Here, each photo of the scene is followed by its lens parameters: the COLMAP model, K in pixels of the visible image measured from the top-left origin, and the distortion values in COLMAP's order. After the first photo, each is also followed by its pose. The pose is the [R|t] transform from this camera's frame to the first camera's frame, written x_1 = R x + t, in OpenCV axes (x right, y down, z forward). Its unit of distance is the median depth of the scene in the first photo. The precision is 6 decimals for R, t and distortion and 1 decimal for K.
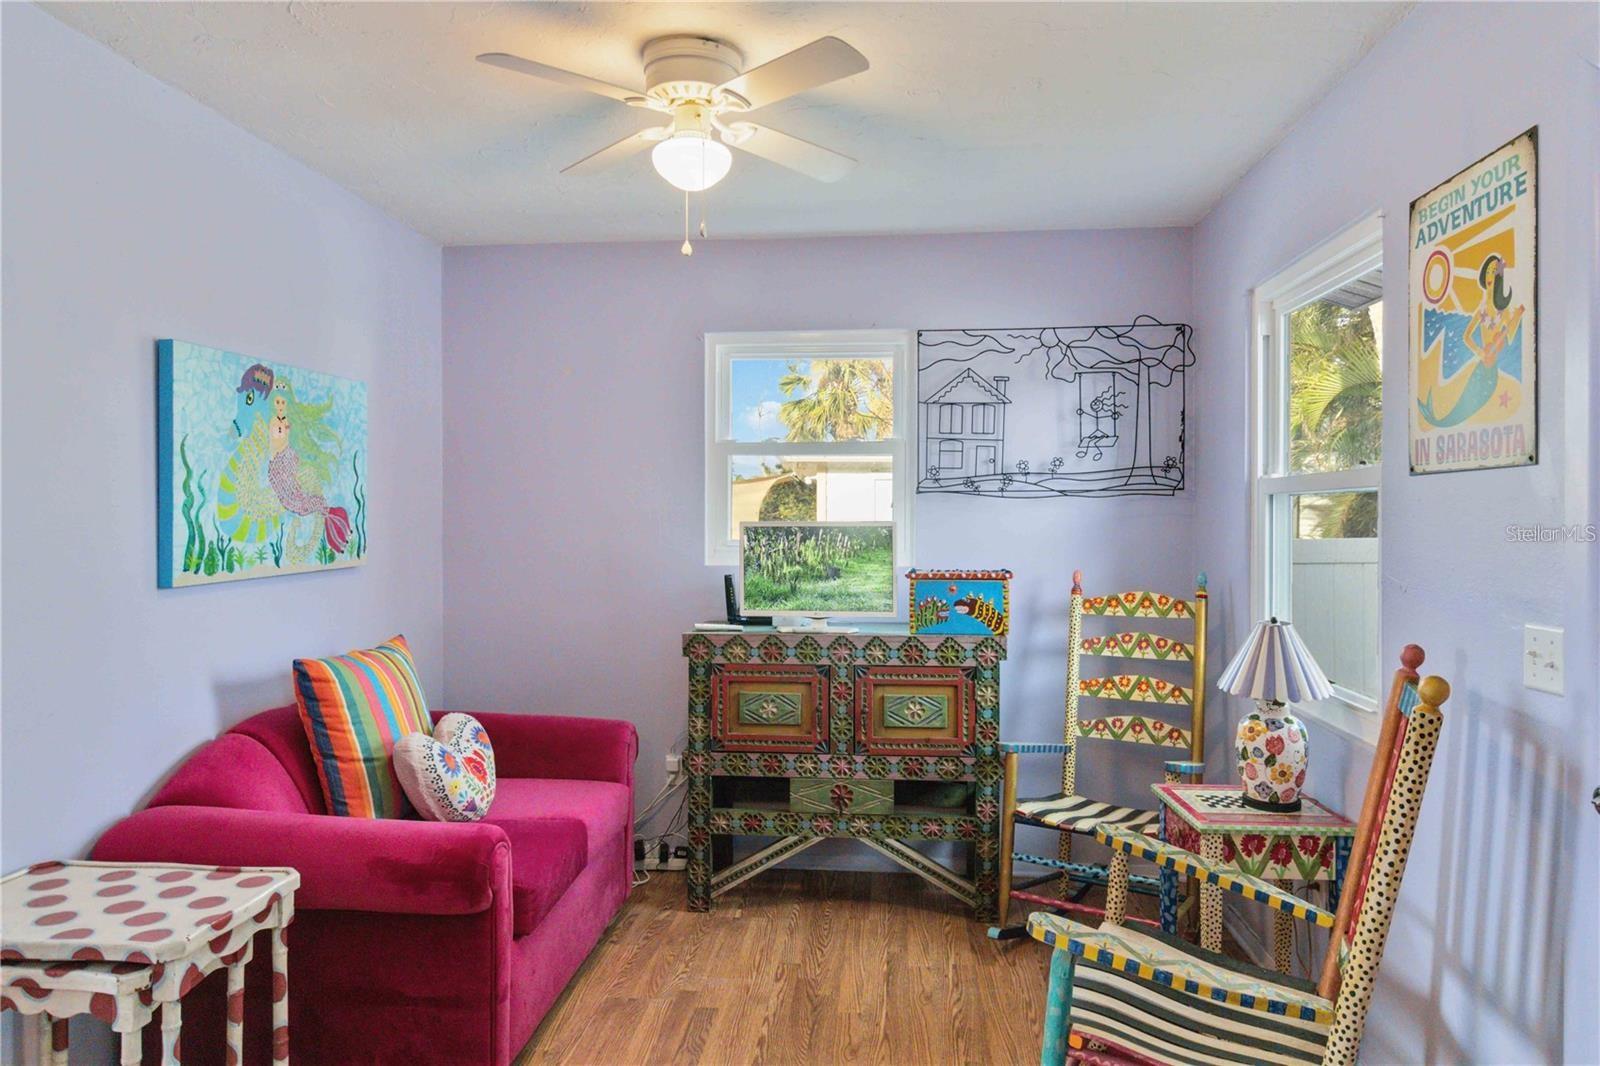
lens RADIAL K [[1219.7, 0, 800.0], [0, 1219.7, 533.0], [0, 0, 1]] dist [-0.005577, -0.006257]
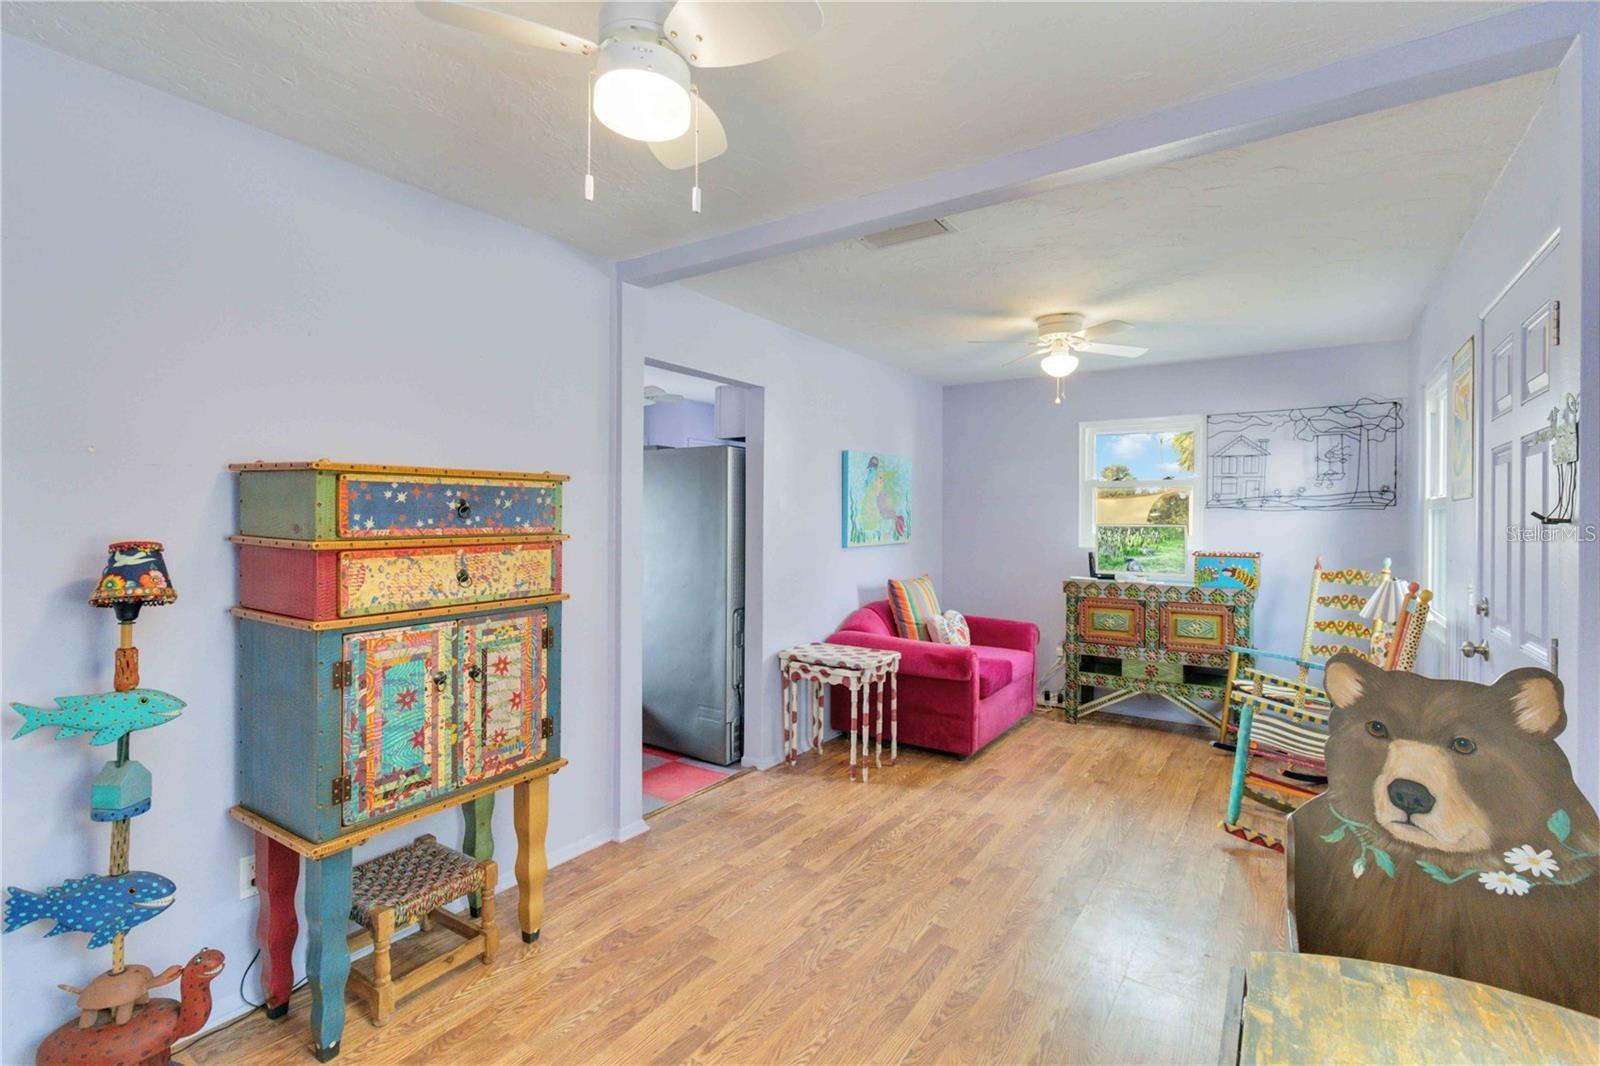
lens RADIAL K [[754.7, 0, 819.2], [0, 754.7, 515.8], [0, 0, 1]] dist [-0.001790, 0.000106]
pose [[0.908756, 0.002120, -0.417322, 0.053746], [-0.010619, 0.999781, -0.018044, 0.004466], [0.417193, 0.020829, 0.908579, -0.269581]]
